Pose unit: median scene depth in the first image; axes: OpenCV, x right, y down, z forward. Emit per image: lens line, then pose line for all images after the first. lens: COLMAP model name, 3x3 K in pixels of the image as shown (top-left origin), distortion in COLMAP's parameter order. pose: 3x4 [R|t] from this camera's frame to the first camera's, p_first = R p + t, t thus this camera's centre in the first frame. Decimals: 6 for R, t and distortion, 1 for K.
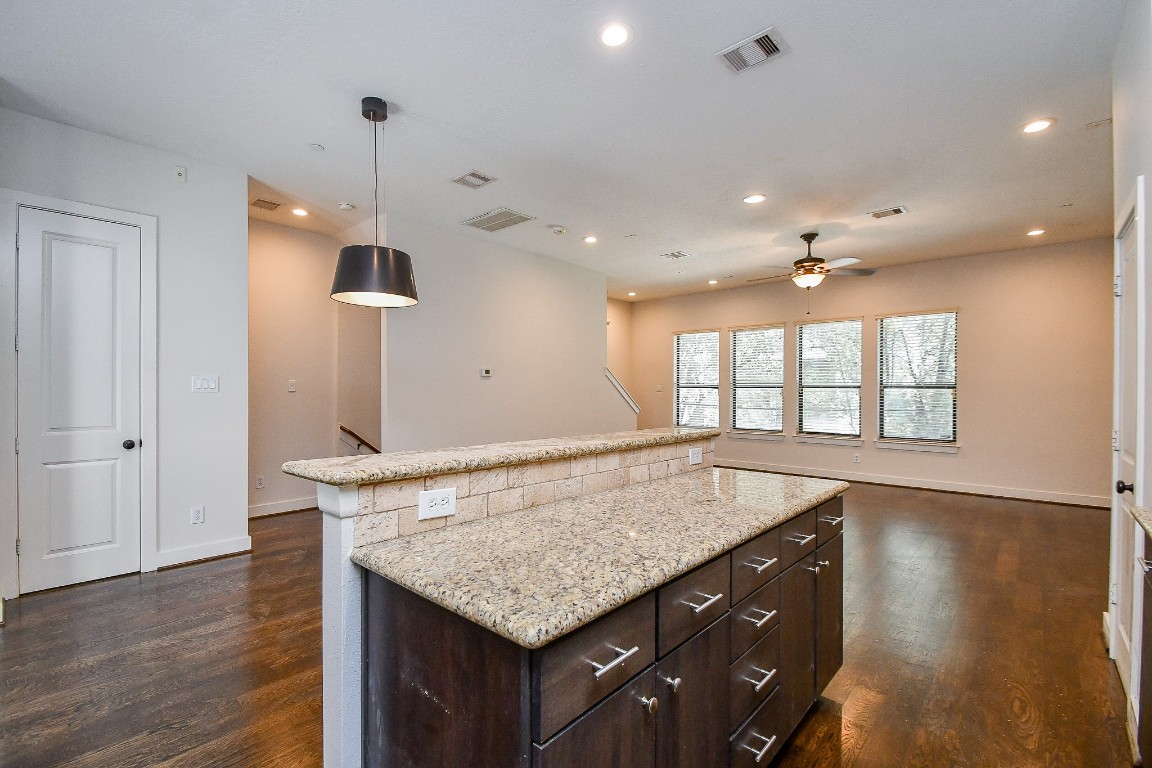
lens RADIAL K [[527.4, 0, 554.4], [0, 527.4, 387.7], [0, 0, 1]] dist [0.008489, -0.013208]
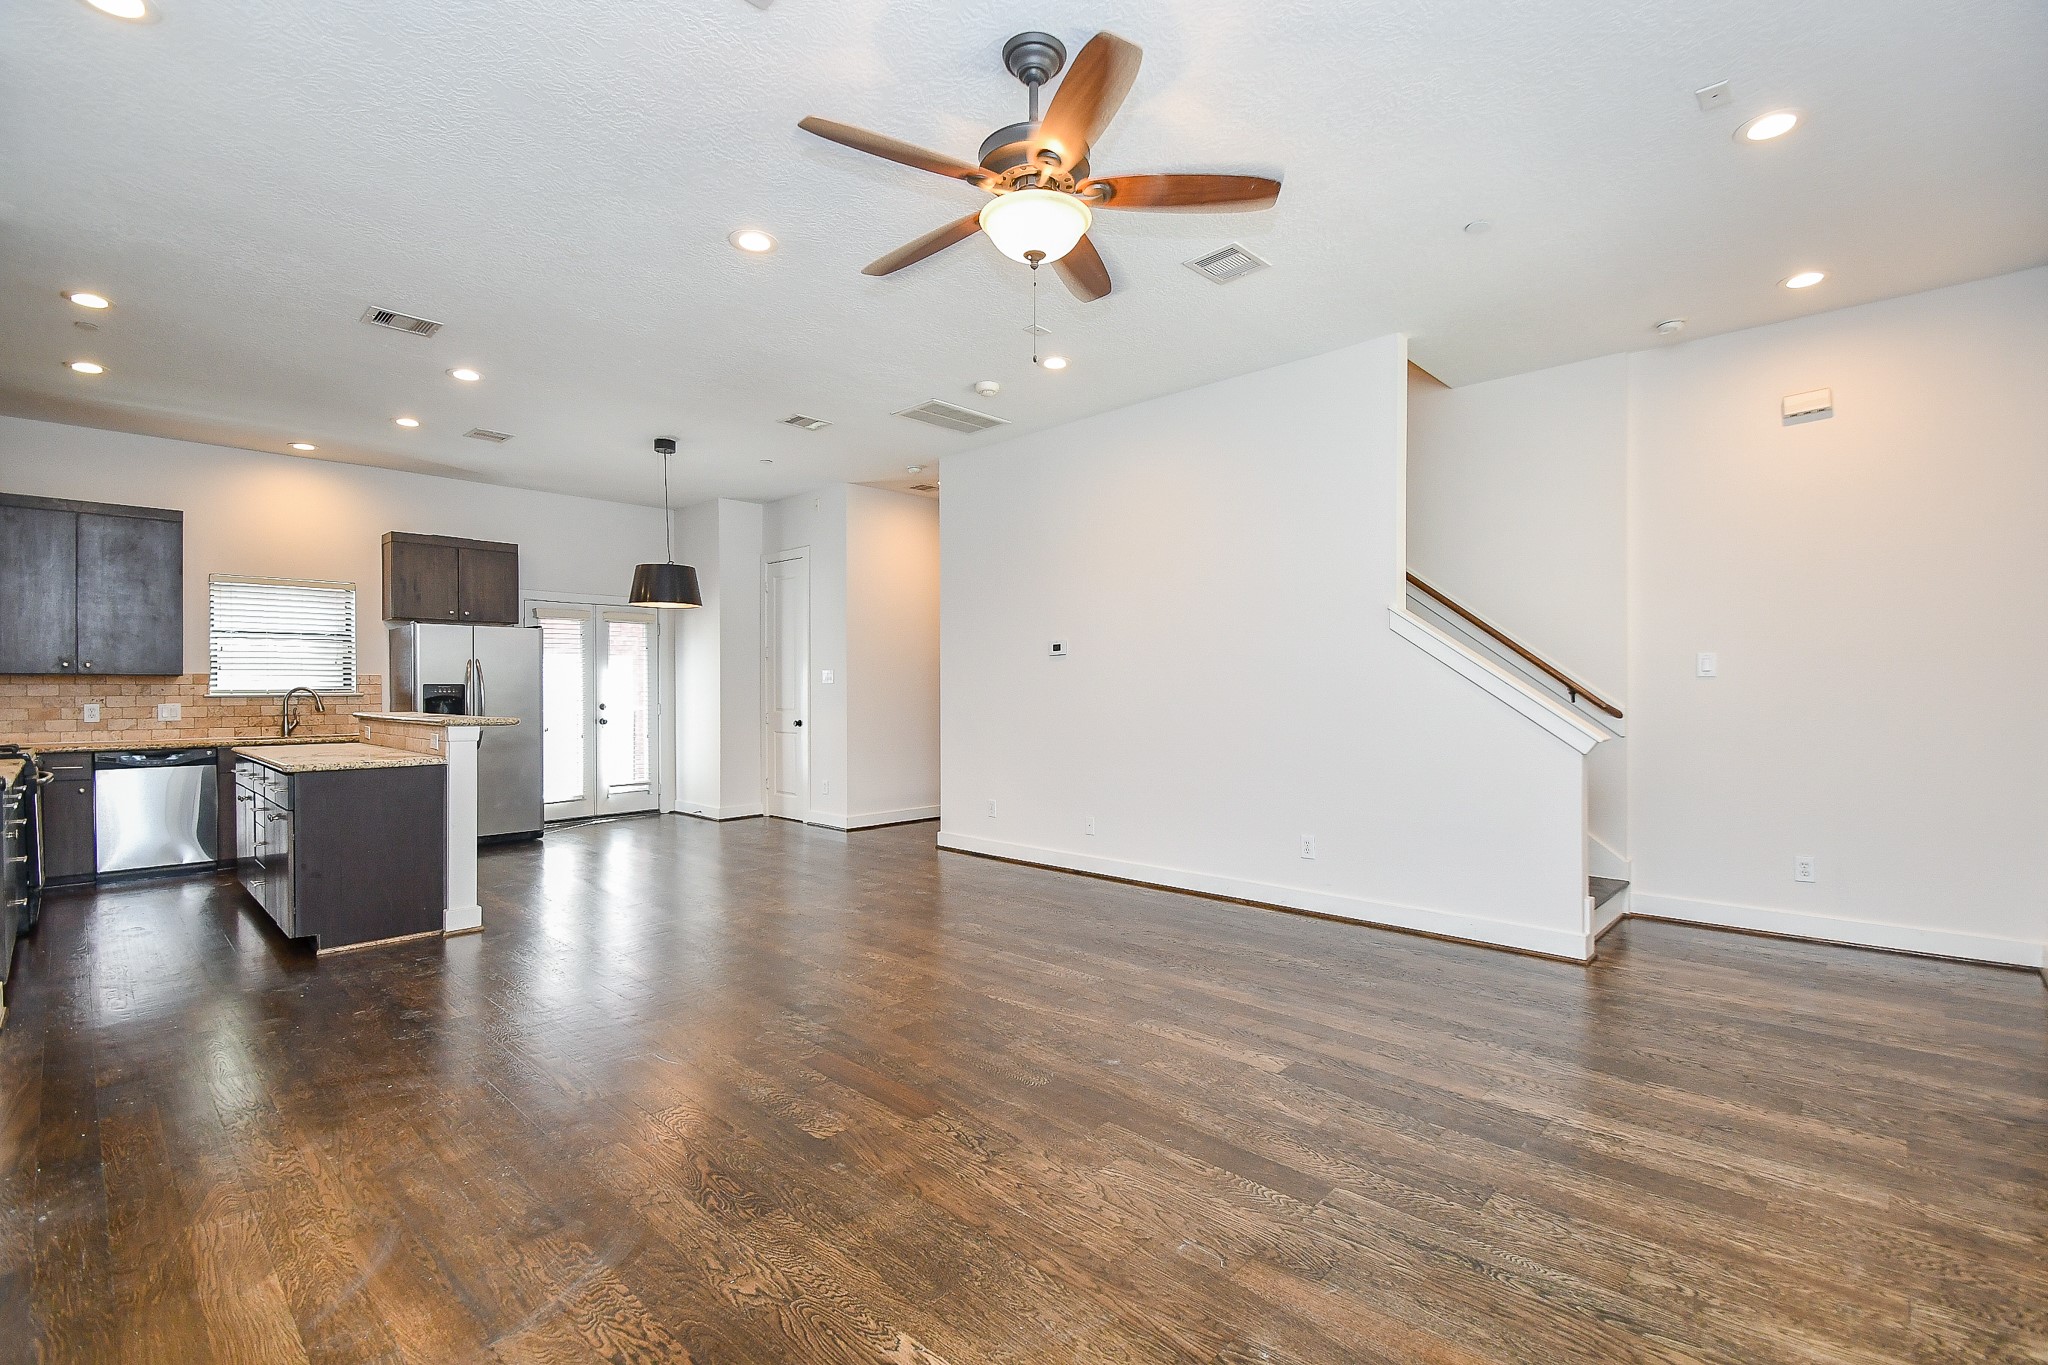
lens RADIAL K [[937.7, 0, 1053.8], [0, 937.7, 689.5], [0, 0, 1]] dist [0.008489, -0.013208]
pose [[-0.022446, -0.002022, -0.999746, 0.948520], [0.015183, 0.999882, -0.002364, 0.022965], [0.999633, -0.015233, -0.022412, 1.024231]]
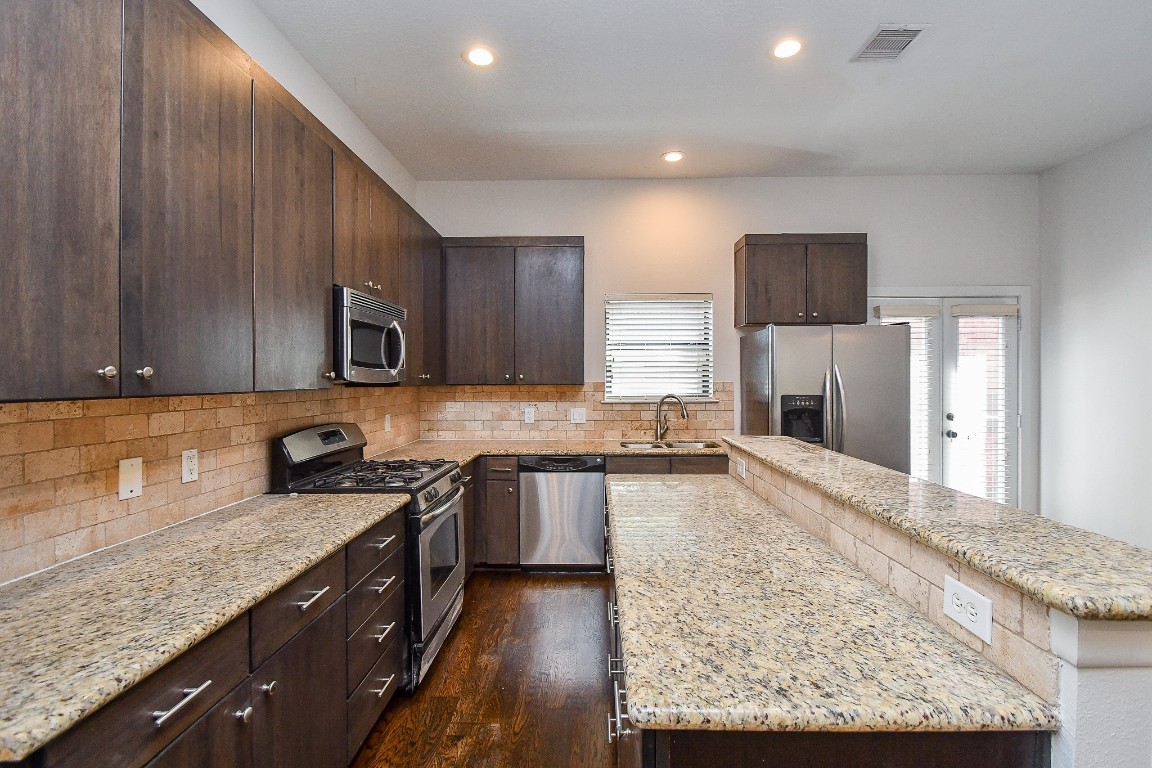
lens RADIAL K [[527.4, 0, 586.3], [0, 527.4, 375.5], [0, 0, 1]] dist [0.008489, -0.013208]
pose [[-0.754674, -0.002477, -0.656096, 0.331574], [0.006596, 0.999914, -0.011362, -0.014483], [0.656067, -0.012902, -0.754592, 0.504395]]
